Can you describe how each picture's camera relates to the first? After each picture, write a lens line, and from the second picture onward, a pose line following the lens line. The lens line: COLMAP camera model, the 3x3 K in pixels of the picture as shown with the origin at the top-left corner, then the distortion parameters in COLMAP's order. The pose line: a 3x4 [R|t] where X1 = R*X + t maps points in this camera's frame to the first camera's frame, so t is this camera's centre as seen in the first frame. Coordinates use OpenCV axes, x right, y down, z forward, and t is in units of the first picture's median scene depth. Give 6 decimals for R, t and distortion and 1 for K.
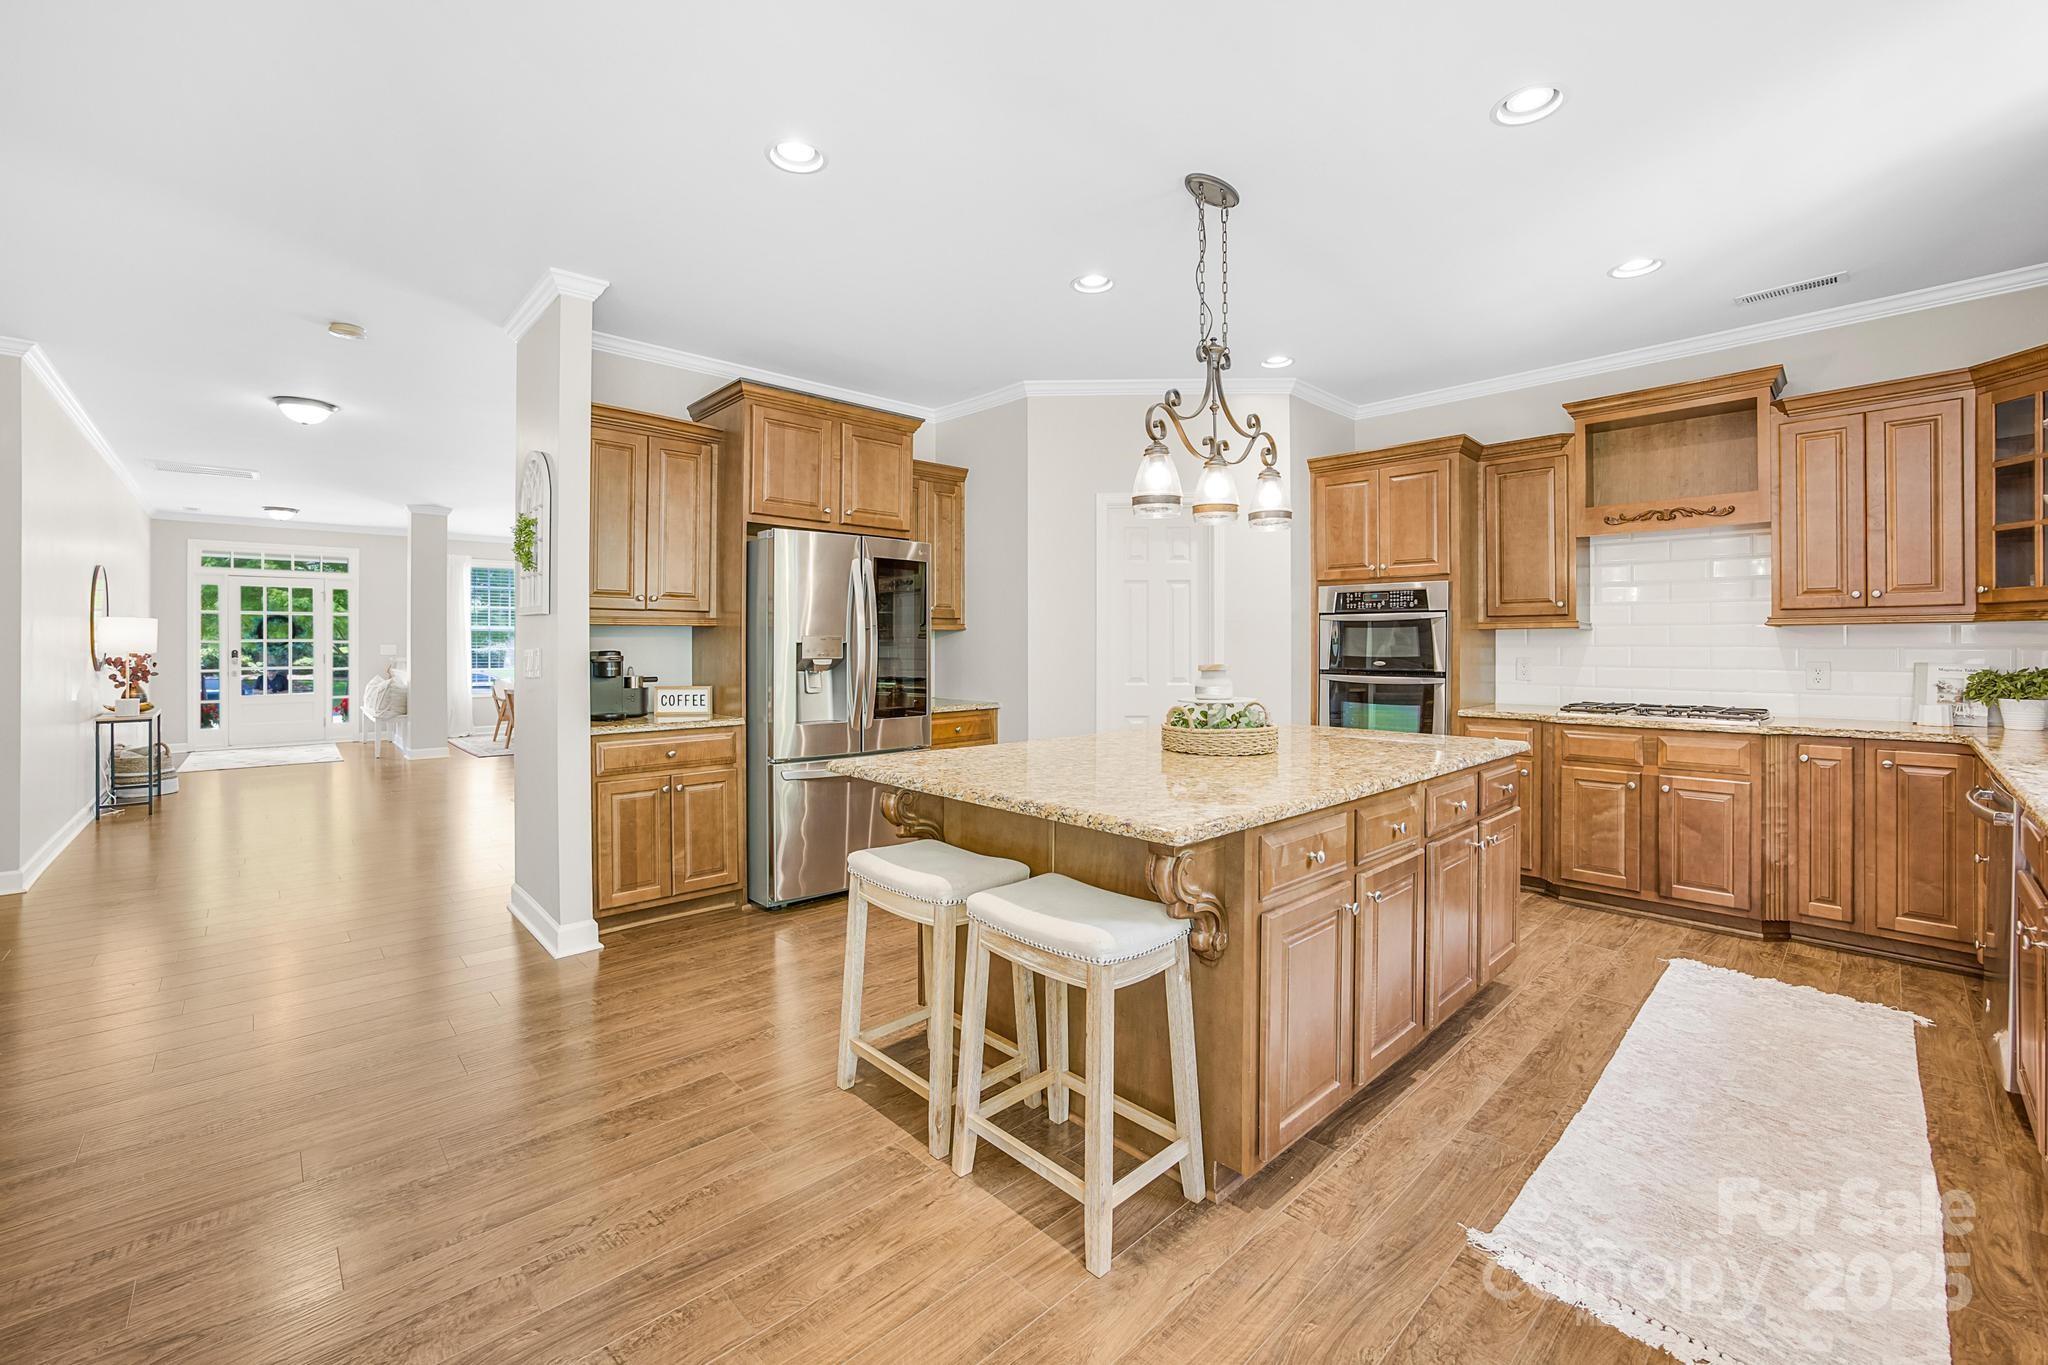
lens RADIAL K [[843.5, 0, 1013.4], [0, 843.5, 643.4], [0, 0, 1]] dist [-0.029785, 0.009086]
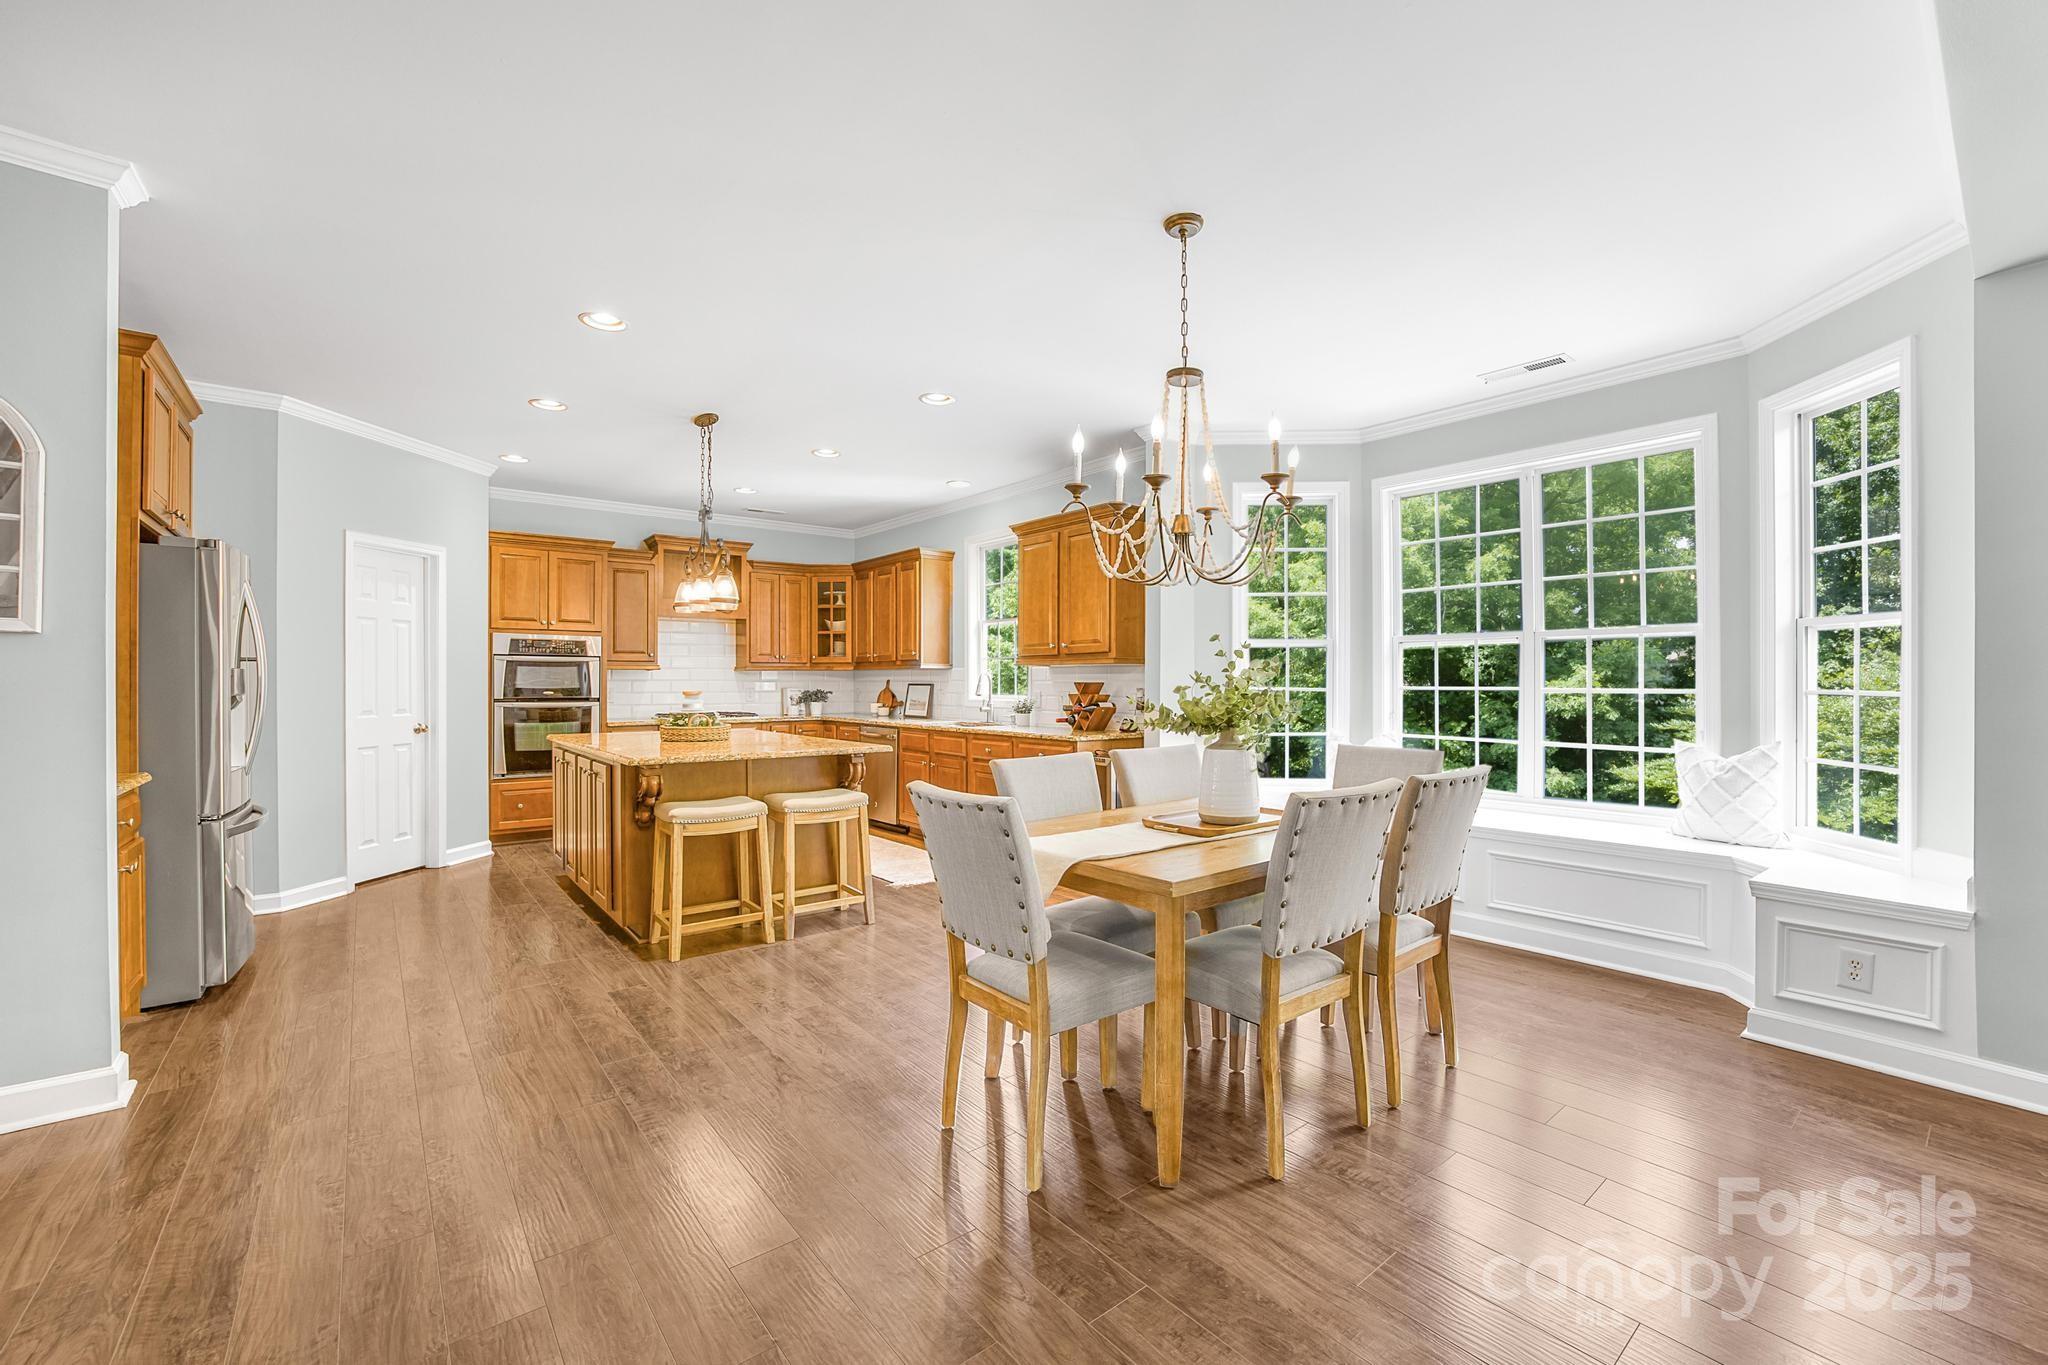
lens RADIAL K [[835.7, 0, 1055.1], [0, 835.7, 692.4], [0, 0, 1]] dist [-0.055036, -0.000113]
pose [[0.053222, -0.013420, 0.998493, -0.952544], [-0.002675, 0.999904, 0.013582, 0.002816], [-0.998579, -0.003394, 0.053181, 0.119214]]
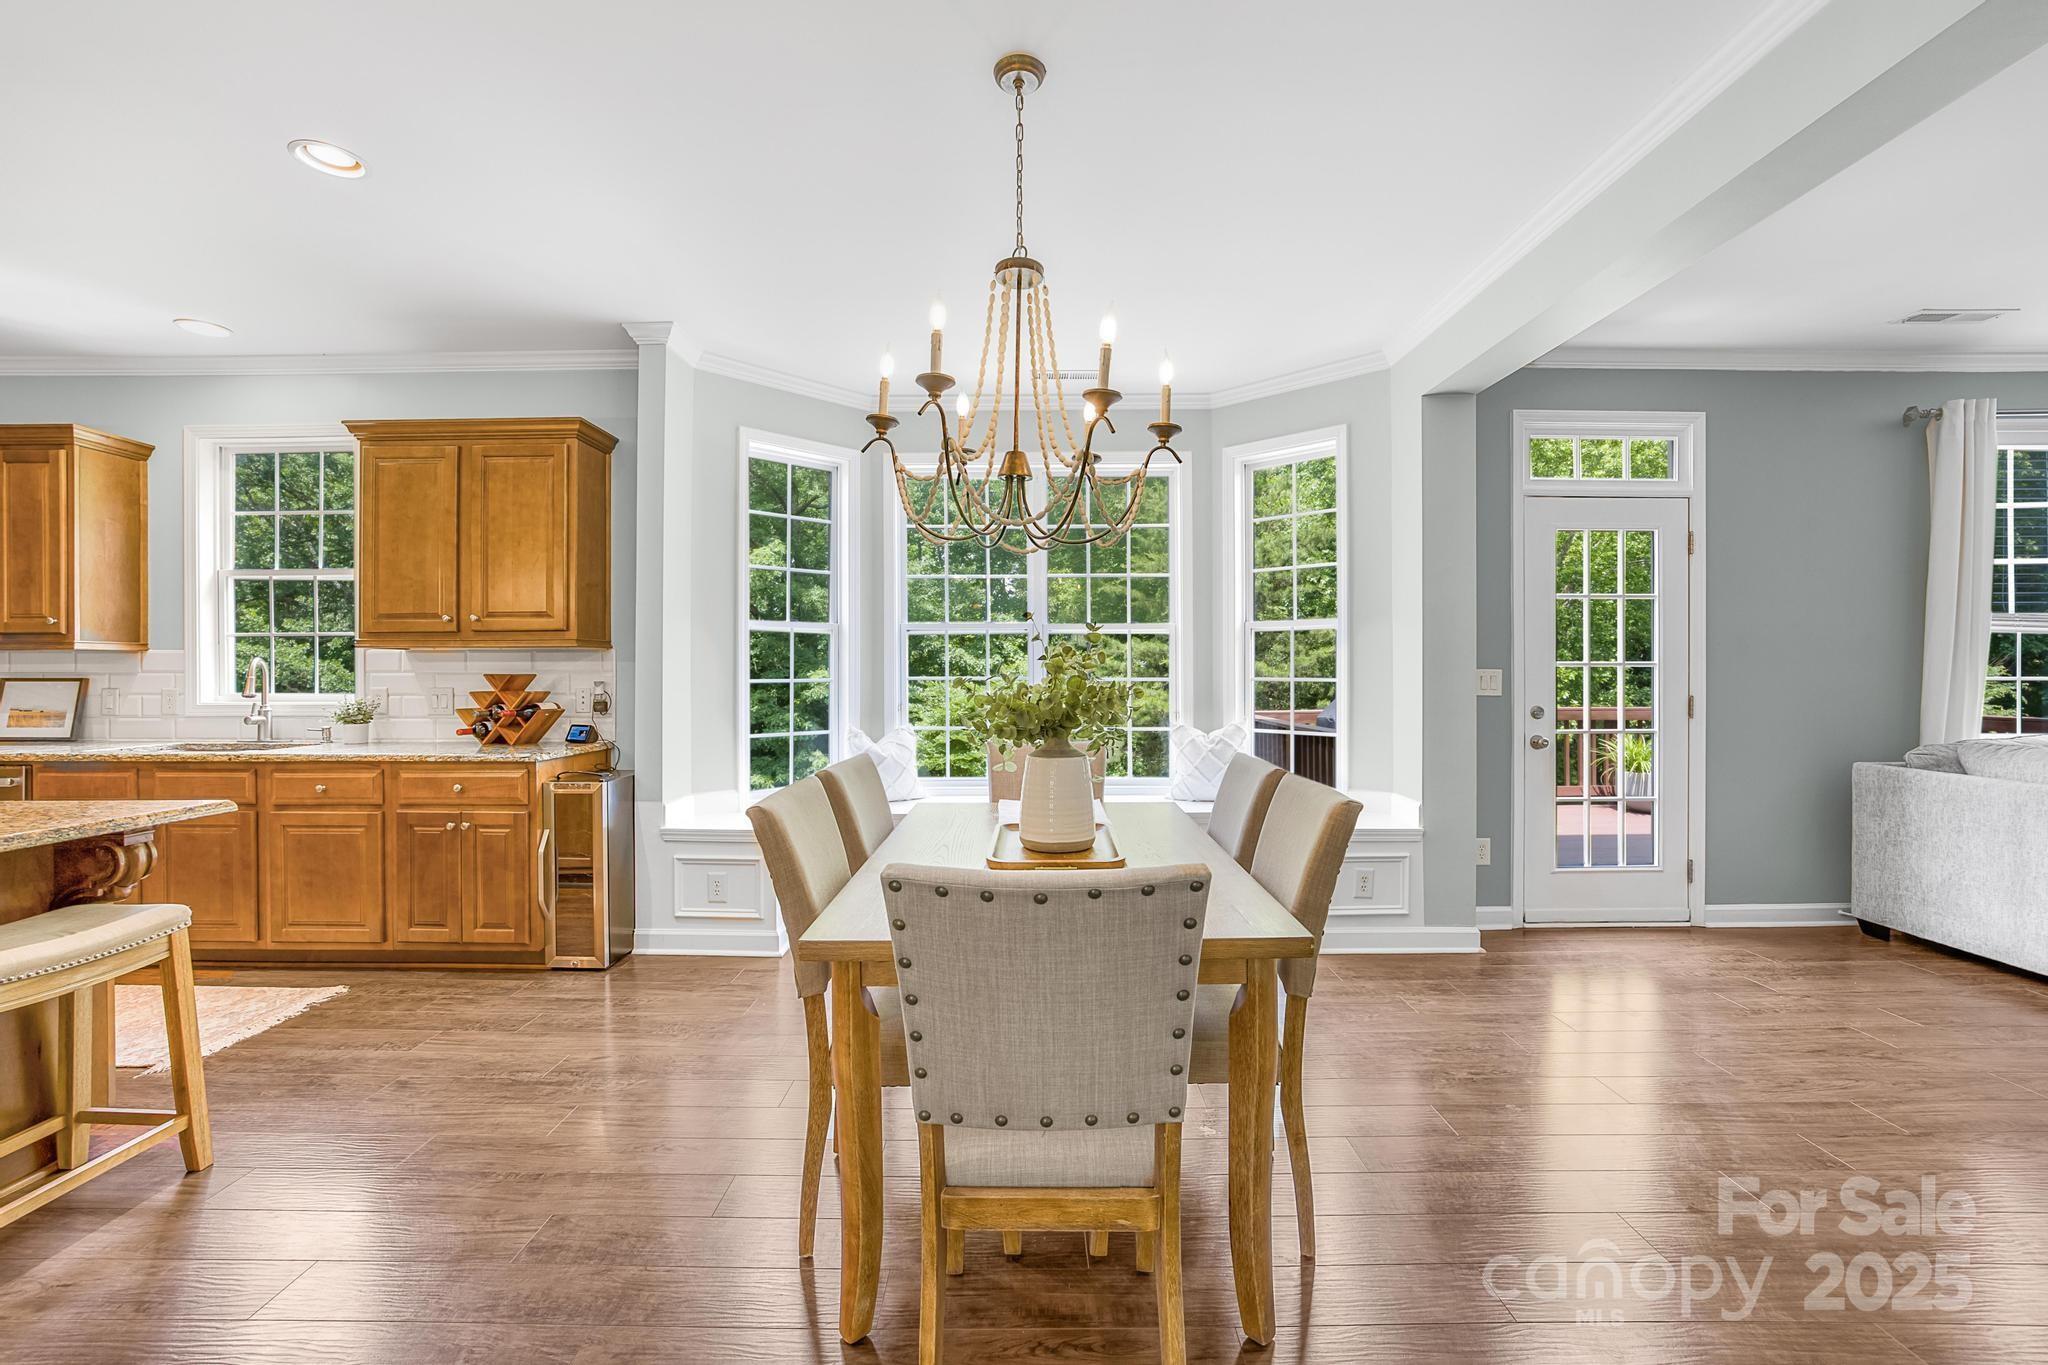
lens RADIAL K [[835.8, 0, 1026.2], [0, 835.8, 677.3], [0, 0, 1]] dist [-0.020147, 0.000811]
pose [[-0.728363, -0.002973, 0.685185, -0.648438], [0.000949, 0.999985, 0.005348, 0.004211], [-0.685191, 0.004546, -0.728349, 0.411764]]
